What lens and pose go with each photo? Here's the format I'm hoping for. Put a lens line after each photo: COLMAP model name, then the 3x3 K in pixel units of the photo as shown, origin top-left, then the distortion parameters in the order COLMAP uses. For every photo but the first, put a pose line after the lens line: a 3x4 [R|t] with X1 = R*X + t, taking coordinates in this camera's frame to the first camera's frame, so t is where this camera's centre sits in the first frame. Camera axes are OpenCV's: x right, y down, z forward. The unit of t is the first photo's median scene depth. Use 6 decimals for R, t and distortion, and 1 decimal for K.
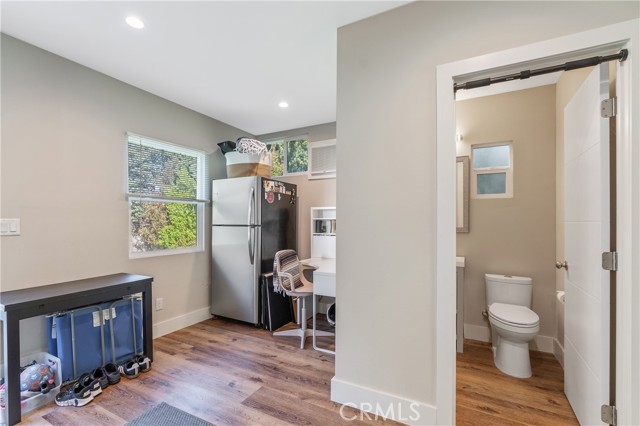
lens RADIAL K [[282.2, 0, 318.6], [0, 282.2, 219.4], [0, 0, 1]] dist [-0.001369, -0.000168]
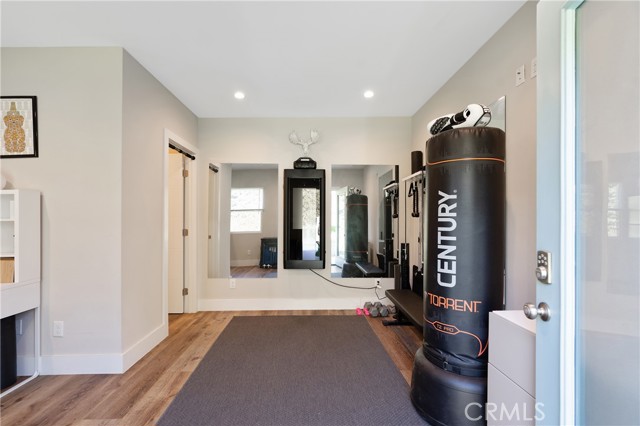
lens RADIAL K [[282.2, 0, 322.3], [0, 282.2, 218.8], [0, 0, 1]] dist [-0.001369, -0.000168]
pose [[-0.514227, 0.003435, 0.857647, -1.295243], [-0.006612, 0.999946, -0.007970, 0.024408], [-0.857629, -0.009769, -0.514177, 0.872753]]
